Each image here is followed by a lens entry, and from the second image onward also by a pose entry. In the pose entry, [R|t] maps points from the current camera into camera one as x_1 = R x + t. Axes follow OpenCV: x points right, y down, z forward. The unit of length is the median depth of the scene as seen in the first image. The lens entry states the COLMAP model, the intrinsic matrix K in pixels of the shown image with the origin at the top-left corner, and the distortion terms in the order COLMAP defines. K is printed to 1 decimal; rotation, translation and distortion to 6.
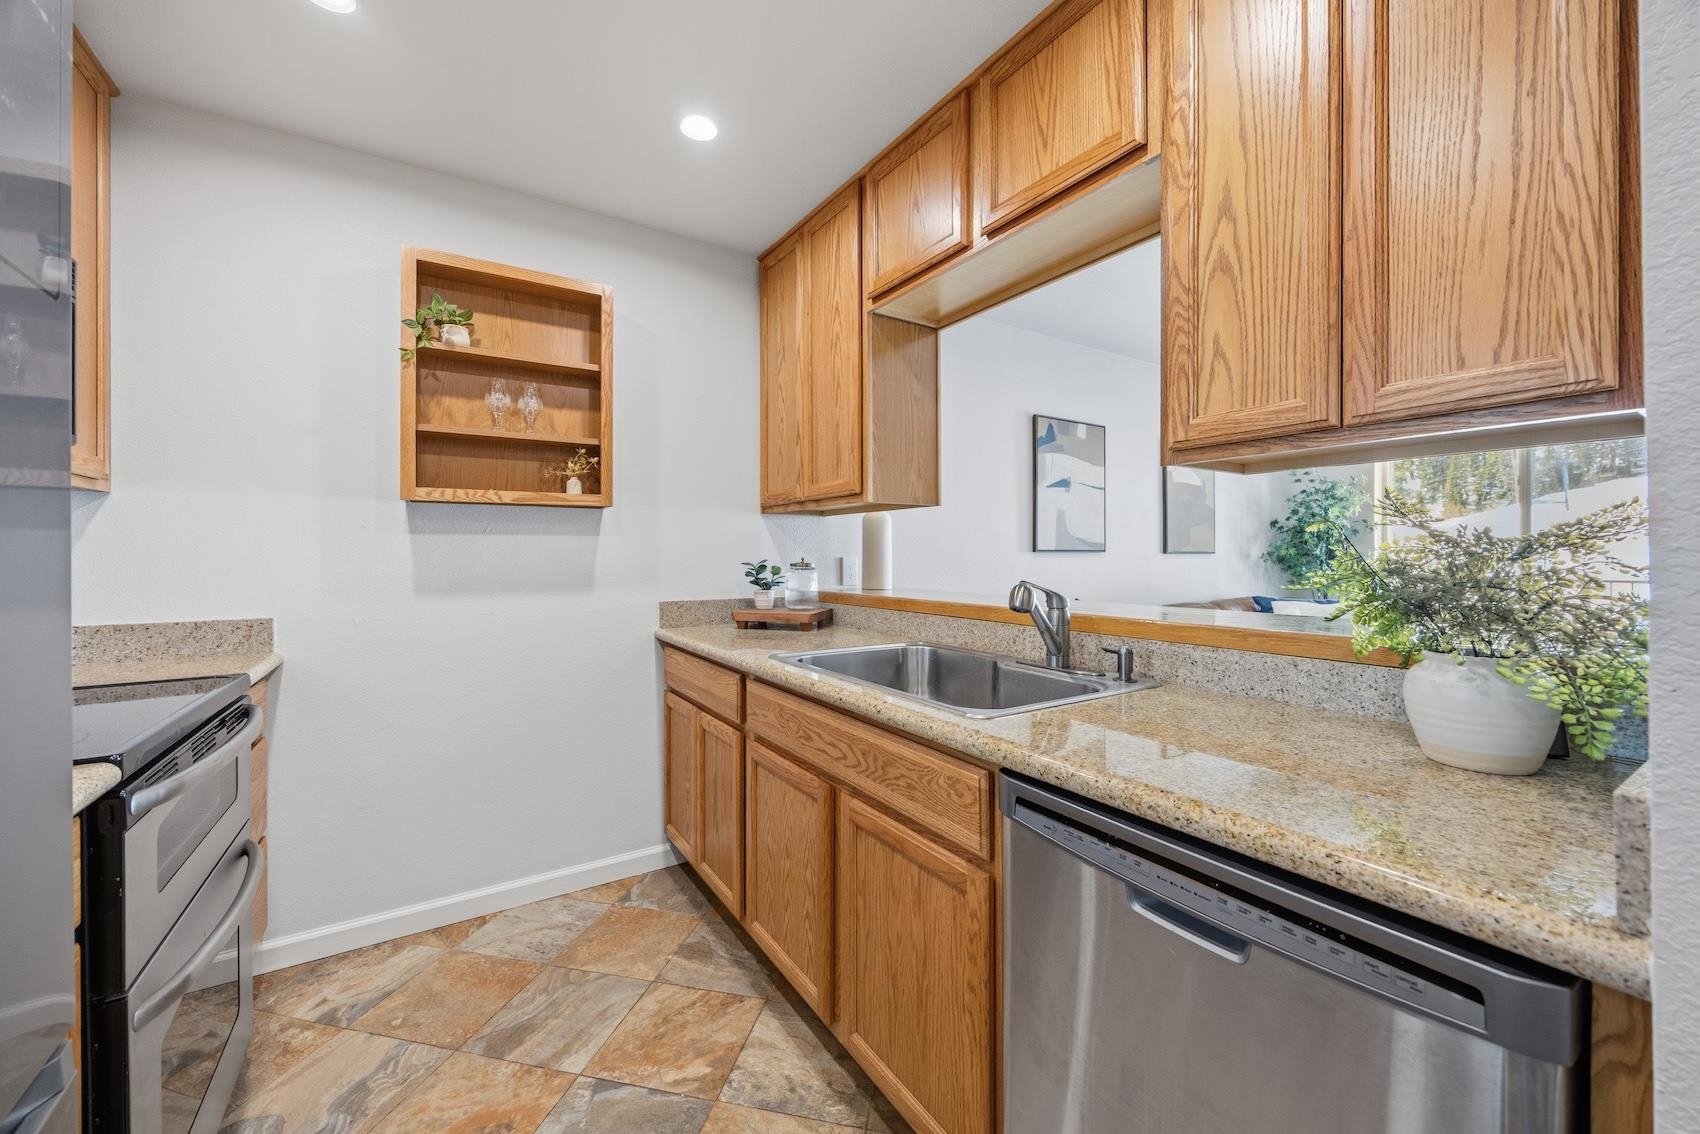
lens RADIAL K [[648.7, 0, 836.2], [0, 648.7, 553.7], [0, 0, 1]] dist [-0.001944, -0.001312]
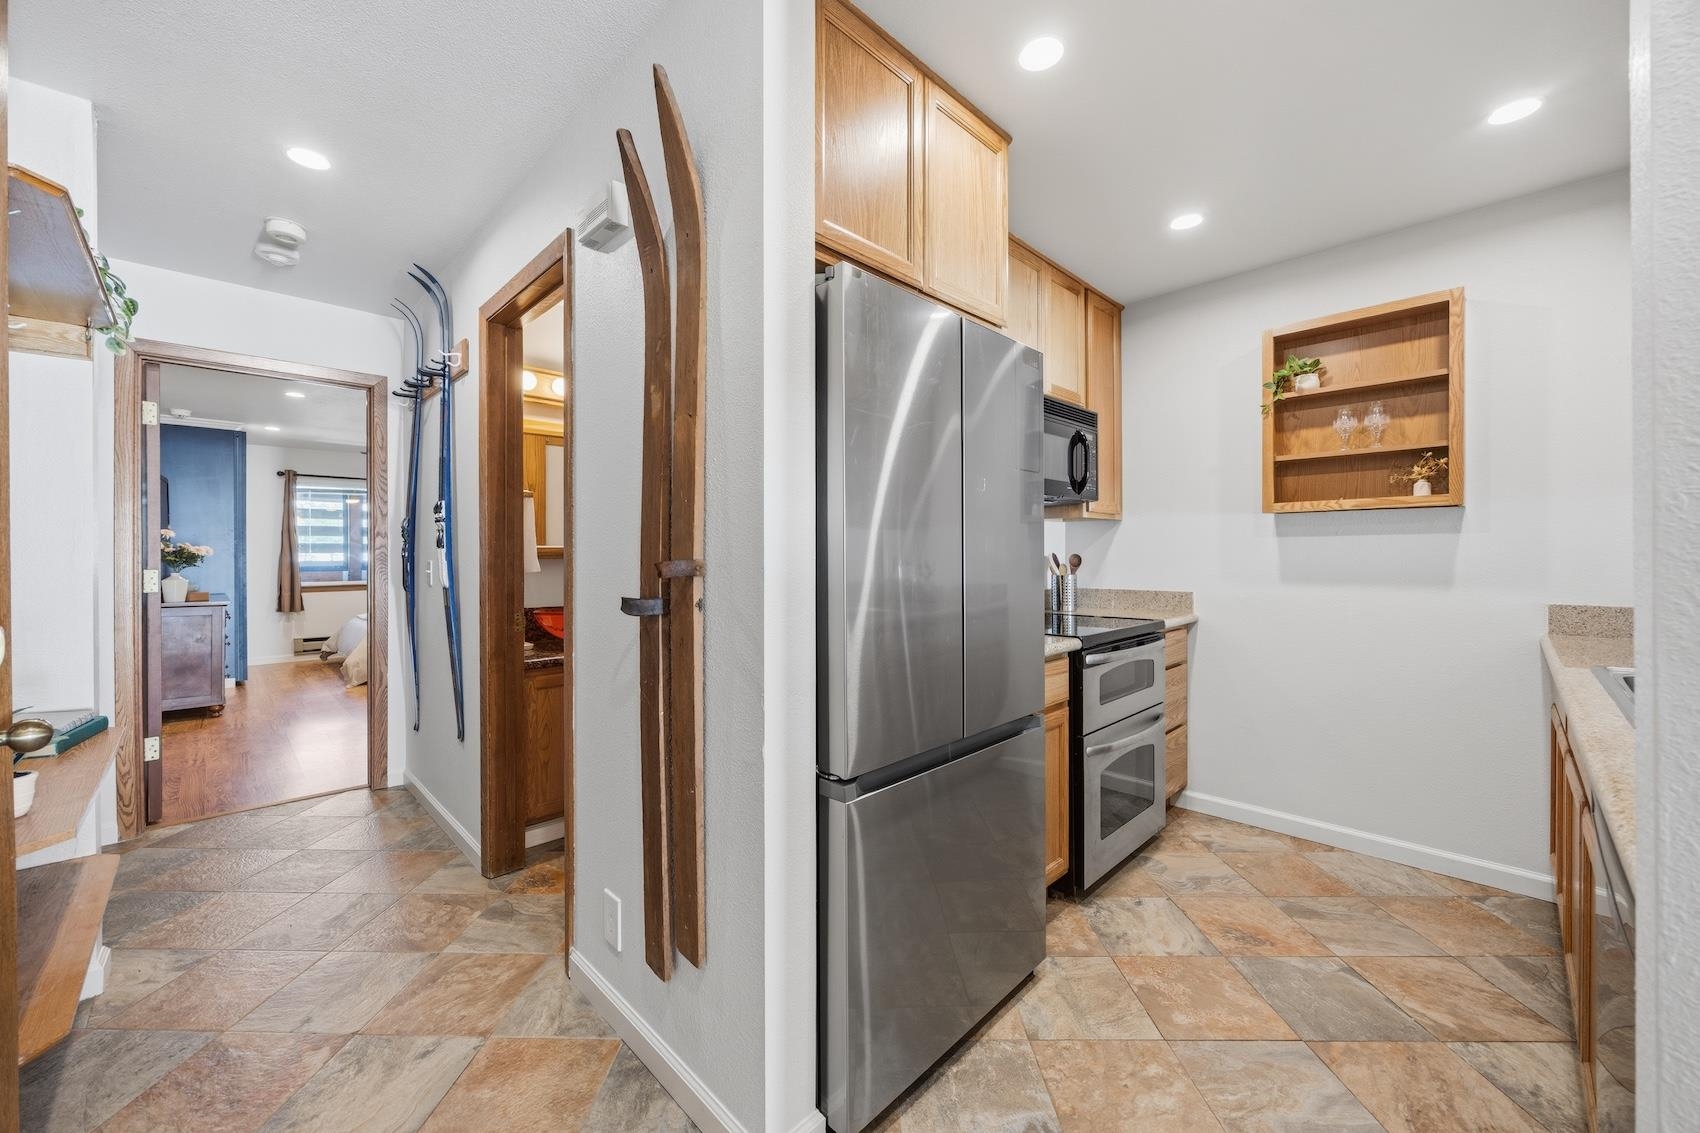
lens RADIAL K [[648.7, 0, 852.1], [0, 648.7, 554.8], [0, 0, 1]] dist [-0.001944, -0.001312]
pose [[0.217385, 0.002537, -0.976083, 0.487251], [0.005517, 0.999977, 0.003828, -0.004043], [0.976070, -0.006218, 0.217367, -0.165449]]
